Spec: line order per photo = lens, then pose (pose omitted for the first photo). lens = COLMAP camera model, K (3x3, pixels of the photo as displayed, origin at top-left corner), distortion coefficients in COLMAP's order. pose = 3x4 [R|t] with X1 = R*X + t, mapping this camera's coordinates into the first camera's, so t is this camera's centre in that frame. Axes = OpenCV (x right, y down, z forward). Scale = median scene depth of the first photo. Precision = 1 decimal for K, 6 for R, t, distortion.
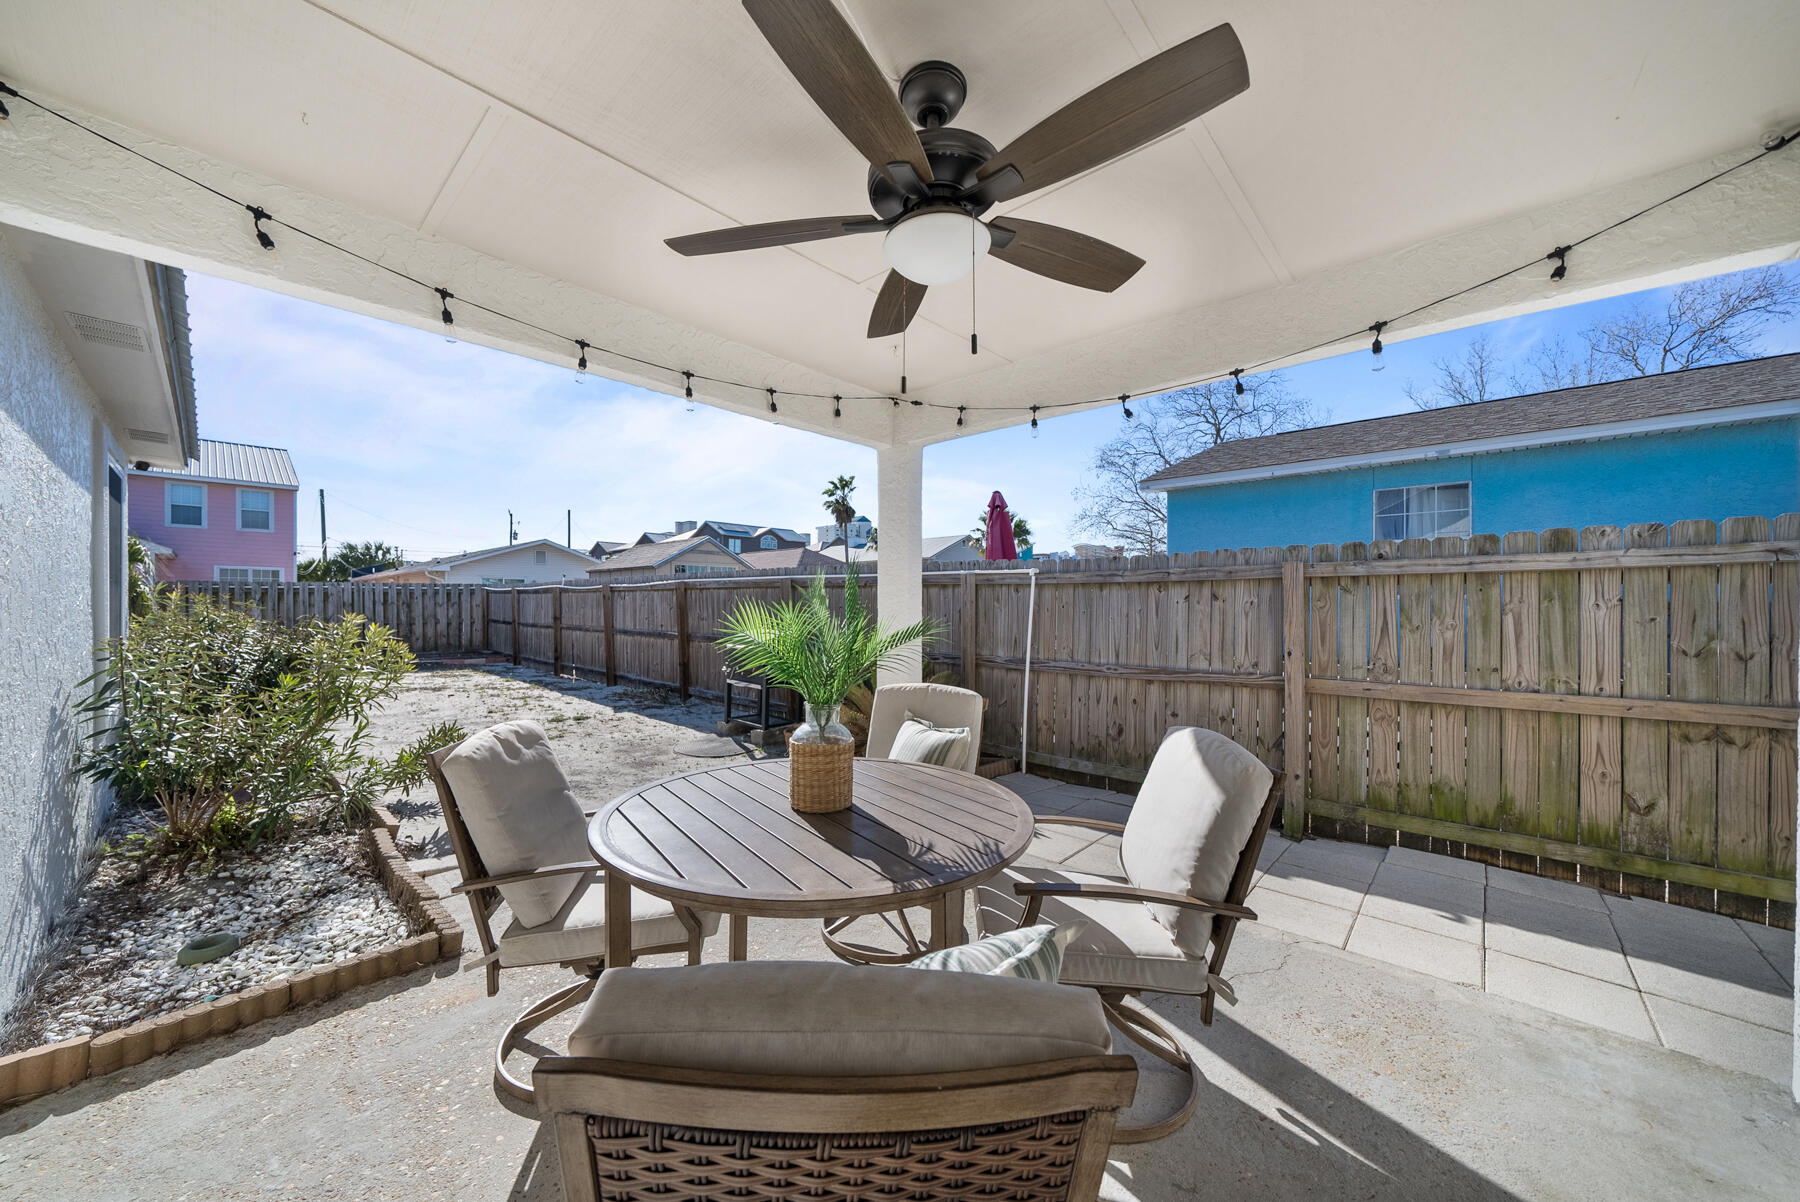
lens RADIAL K [[619.9, 0, 900.6], [0, 619.9, 599.1], [0, 0, 1]] dist [-0.003176, -0.000811]
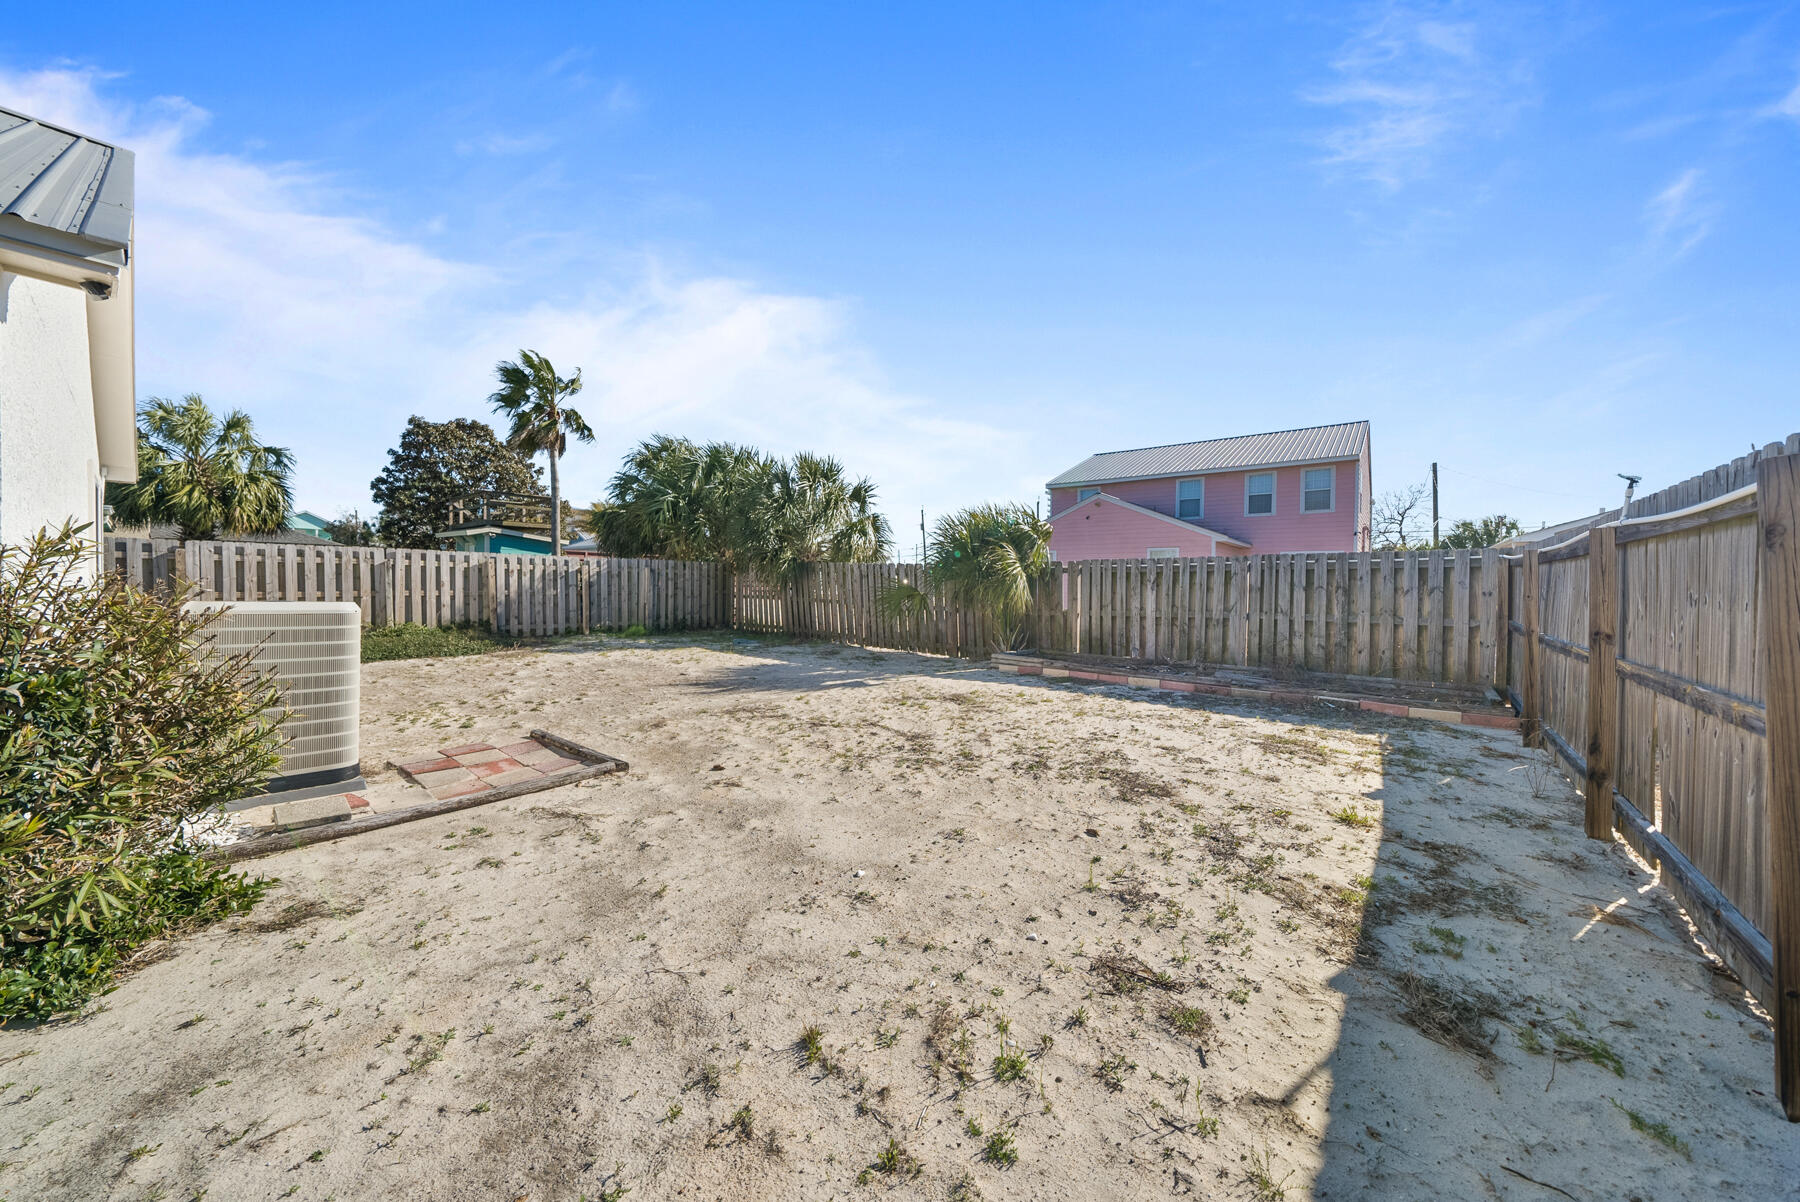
lens RADIAL K [[619.9, 0, 916.1], [0, 619.9, 593.5], [0, 0, 1]] dist [-0.003176, -0.000811]
pose [[0.057830, 0.012222, -0.998252, -0.236720], [-0.003647, 0.999921, 0.012031, 0.005705], [0.998320, 0.002945, 0.057870, 0.545495]]
